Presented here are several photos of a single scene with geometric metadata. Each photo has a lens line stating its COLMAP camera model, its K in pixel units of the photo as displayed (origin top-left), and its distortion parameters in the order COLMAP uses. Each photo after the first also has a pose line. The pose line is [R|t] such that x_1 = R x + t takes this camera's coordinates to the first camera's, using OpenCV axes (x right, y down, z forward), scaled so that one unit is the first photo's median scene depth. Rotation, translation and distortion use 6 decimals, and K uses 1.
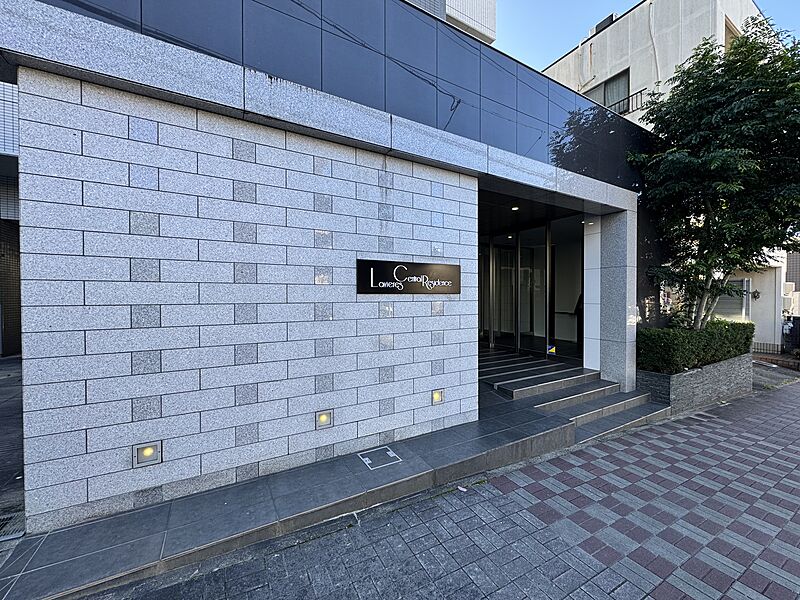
lens RADIAL K [[320.2, 0, 401.5], [0, 320.2, 297.4], [0, 0, 1]] dist [-0.001405, -0.000013]
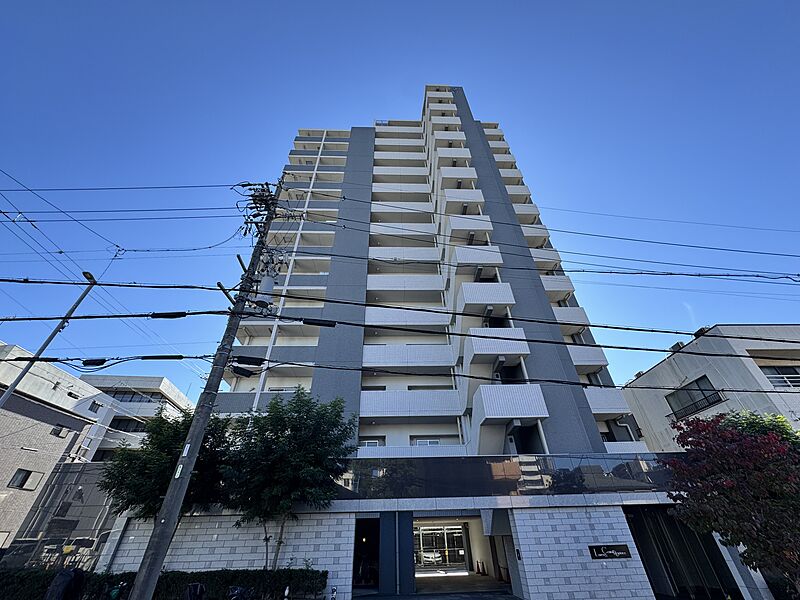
lens RADIAL K [[320.2, 0, 405.0], [0, 320.2, 298.1], [0, 0, 1]] dist [-0.001405, -0.000013]
pose [[0.886919, -0.301360, -0.350082, 0.104513], [0.020673, 0.783013, -0.621662, -0.101242], [0.461463, 0.544127, 0.700698, -3.406207]]
